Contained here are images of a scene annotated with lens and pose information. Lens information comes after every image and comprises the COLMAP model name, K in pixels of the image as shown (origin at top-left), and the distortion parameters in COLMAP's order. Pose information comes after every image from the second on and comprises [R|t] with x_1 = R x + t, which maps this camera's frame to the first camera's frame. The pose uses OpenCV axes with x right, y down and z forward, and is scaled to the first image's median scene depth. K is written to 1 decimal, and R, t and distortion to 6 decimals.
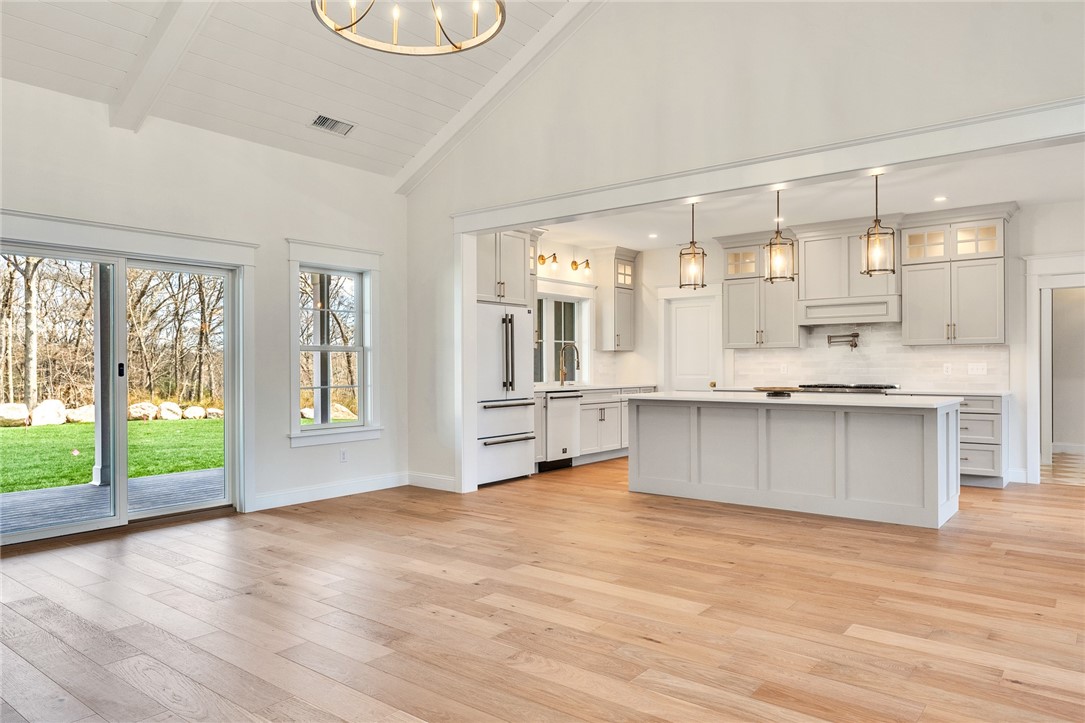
lens RADIAL K [[713.4, 0, 539.8], [0, 713.4, 365.7], [0, 0, 1]] dist [0.000429, 0.000965]
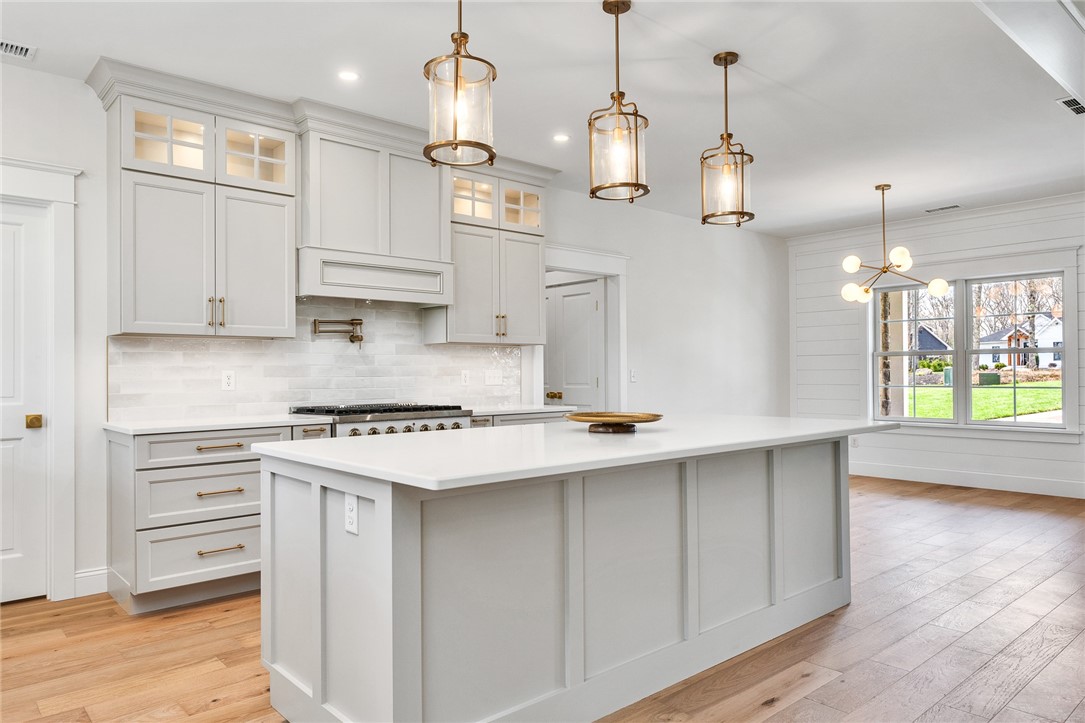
lens RADIAL K [[713.4, 0, 539.8], [0, 713.4, 365.7], [0, 0, 1]] dist [0.000429, 0.000965]
pose [[0.177391, 0.012206, 0.984065, -0.113924], [0.006029, 0.999891, -0.013489, 0.002476], [-0.984122, 0.008326, 0.177298, 0.722858]]
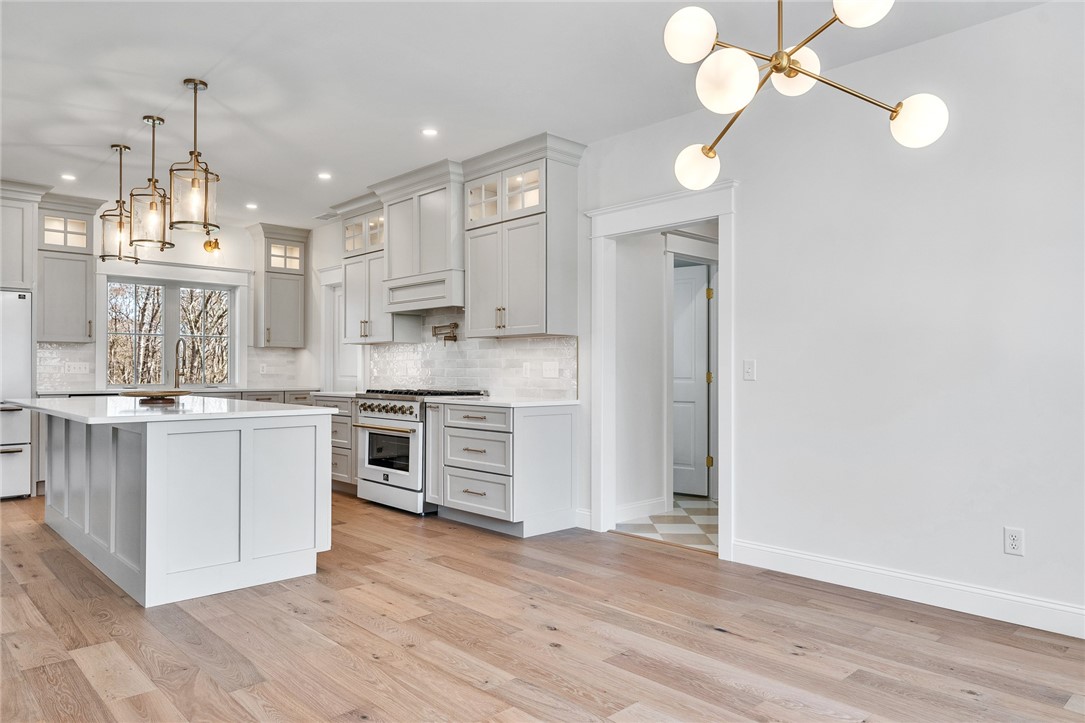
lens RADIAL K [[713.4, 0, 539.8], [0, 713.4, 365.7], [0, 0, 1]] dist [0.000429, 0.000965]
pose [[0.989885, 0.004777, -0.141791, 0.625263], [-0.005677, 0.999966, -0.005945, 0.004411], [0.141757, 0.006690, 0.989879, 0.245303]]
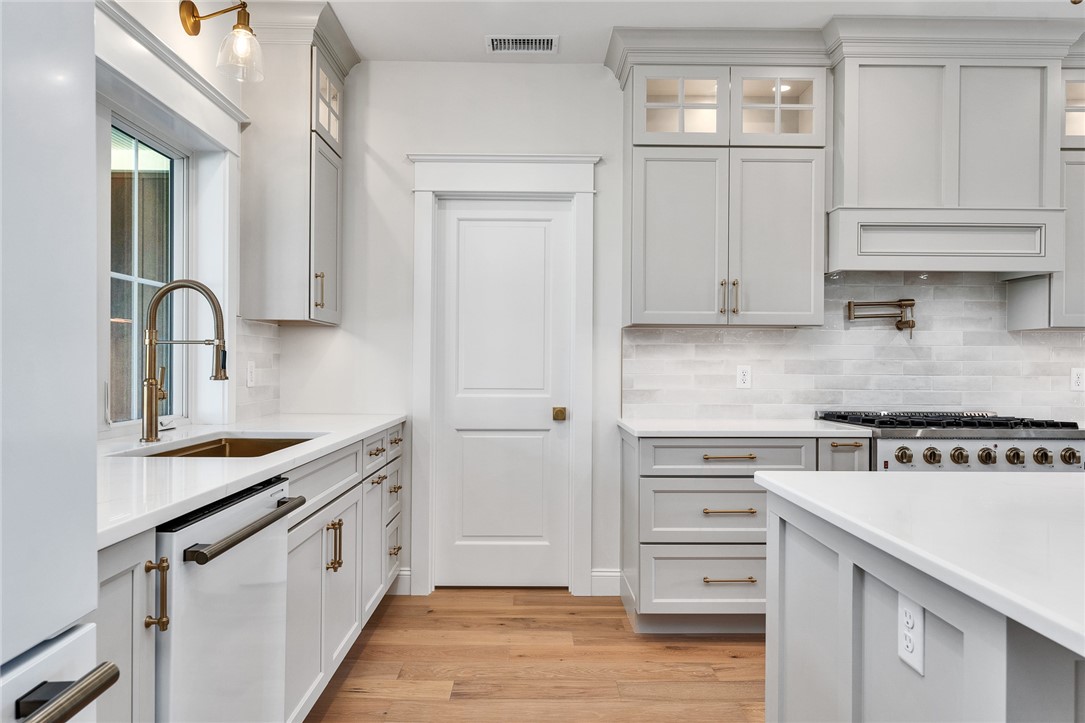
lens RADIAL K [[719.0, 0, 539.4], [0, 719.0, 366.4], [0, 0, 1]] dist [0.003031, -0.000111]
pose [[0.777571, 0.005995, 0.628766, -0.025915], [-0.009067, 0.999957, 0.001678, -0.001282], [-0.628729, -0.007006, 0.777593, 0.768276]]
